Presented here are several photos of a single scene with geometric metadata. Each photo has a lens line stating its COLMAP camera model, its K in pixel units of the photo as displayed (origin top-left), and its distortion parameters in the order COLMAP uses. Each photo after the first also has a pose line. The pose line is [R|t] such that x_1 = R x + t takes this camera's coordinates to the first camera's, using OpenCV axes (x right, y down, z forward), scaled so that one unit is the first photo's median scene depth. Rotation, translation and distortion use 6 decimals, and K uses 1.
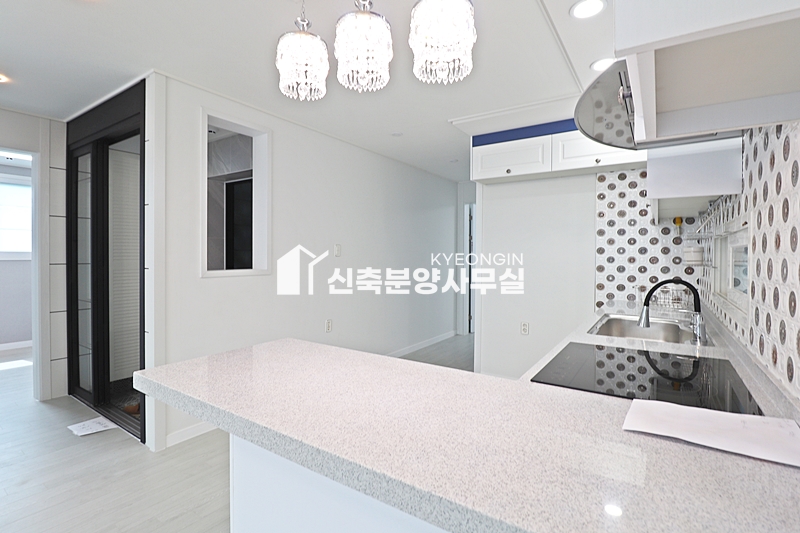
lens RADIAL K [[369.8, 0, 397.1], [0, 369.8, 261.7], [0, 0, 1]] dist [-0.004733, -0.009882]
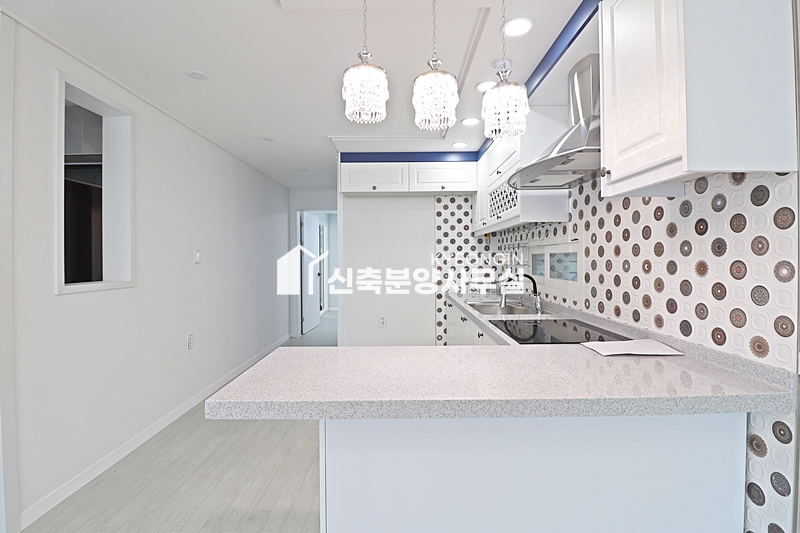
lens RADIAL K [[369.8, 0, 376.2], [0, 369.8, 259.2], [0, 0, 1]] dist [-0.004733, -0.009882]
pose [[0.839955, -0.011011, 0.542544, -0.355247], [0.021026, 0.999704, -0.012263, -0.004901], [-0.542248, 0.021708, 0.839938, 0.021578]]
